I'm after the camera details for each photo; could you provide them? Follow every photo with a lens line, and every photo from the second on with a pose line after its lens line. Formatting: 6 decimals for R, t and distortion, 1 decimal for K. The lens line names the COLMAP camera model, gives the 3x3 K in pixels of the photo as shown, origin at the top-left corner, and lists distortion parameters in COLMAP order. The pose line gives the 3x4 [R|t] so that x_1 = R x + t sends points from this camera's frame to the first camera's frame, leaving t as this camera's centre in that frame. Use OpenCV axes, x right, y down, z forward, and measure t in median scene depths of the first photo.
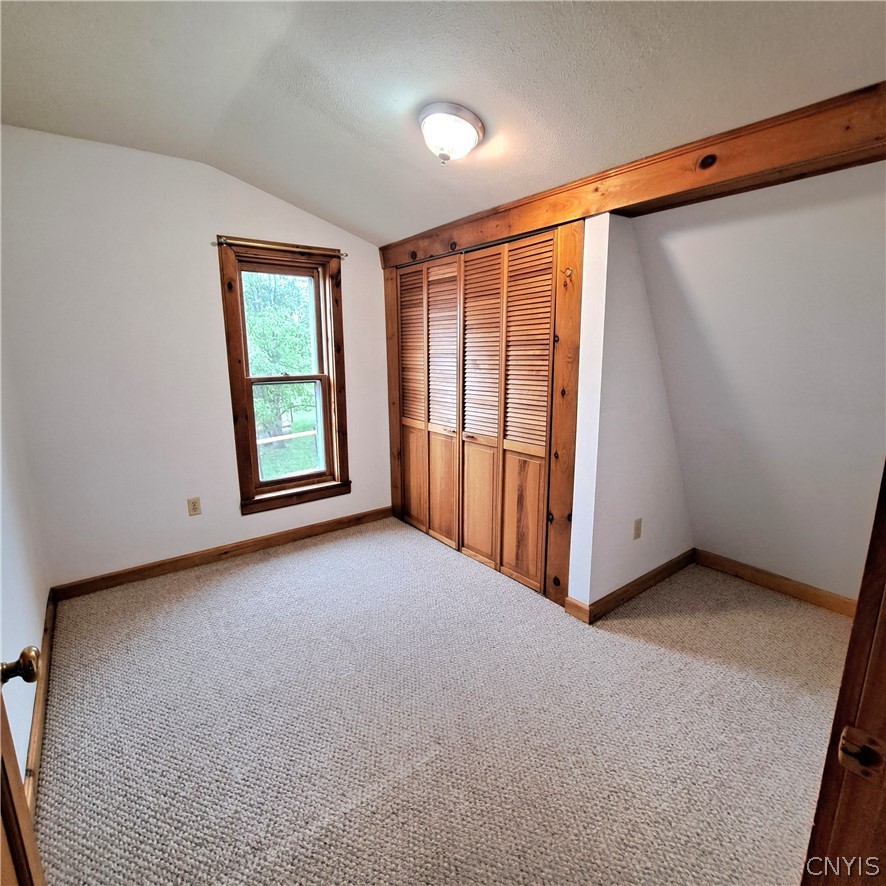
lens RADIAL K [[467.8, 0, 441.4], [0, 467.8, 437.2], [0, 0, 1]] dist [-0.002848, -0.008644]
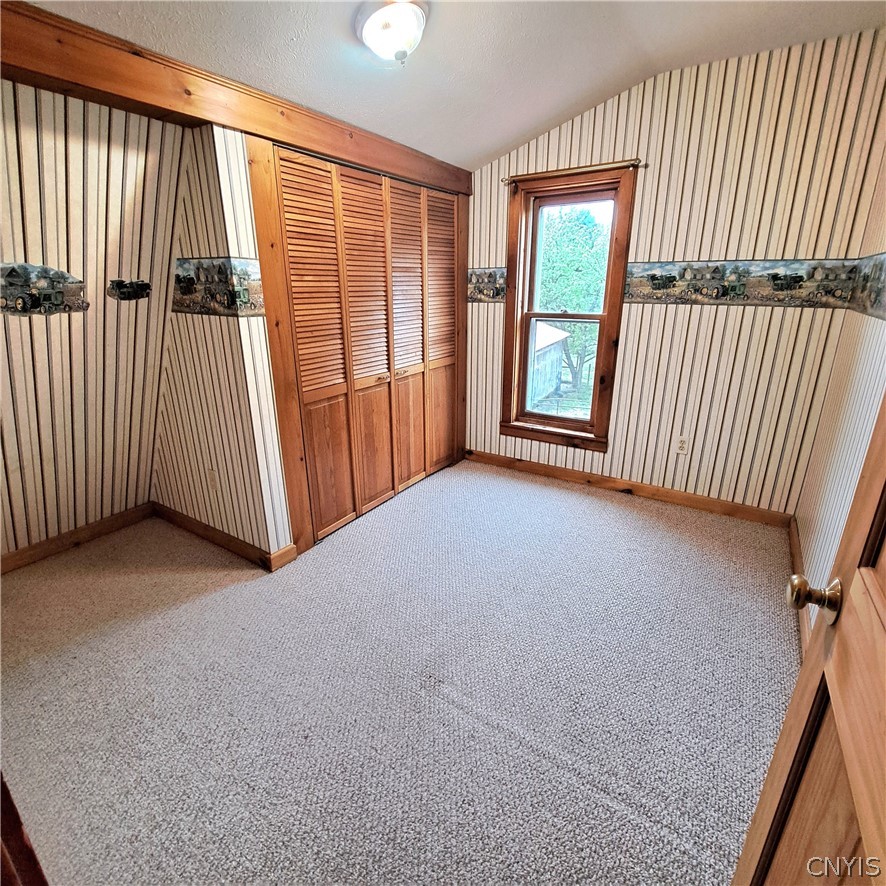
lens RADIAL K [[467.8, 0, 441.4], [0, 467.8, 437.2], [0, 0, 1]] dist [-0.002848, -0.008644]
pose [[0.343328, 0.292908, -0.892374, 0.540802], [-0.183688, 0.952719, 0.242045, -0.074712], [0.921078, 0.080817, 0.380899, 0.419206]]
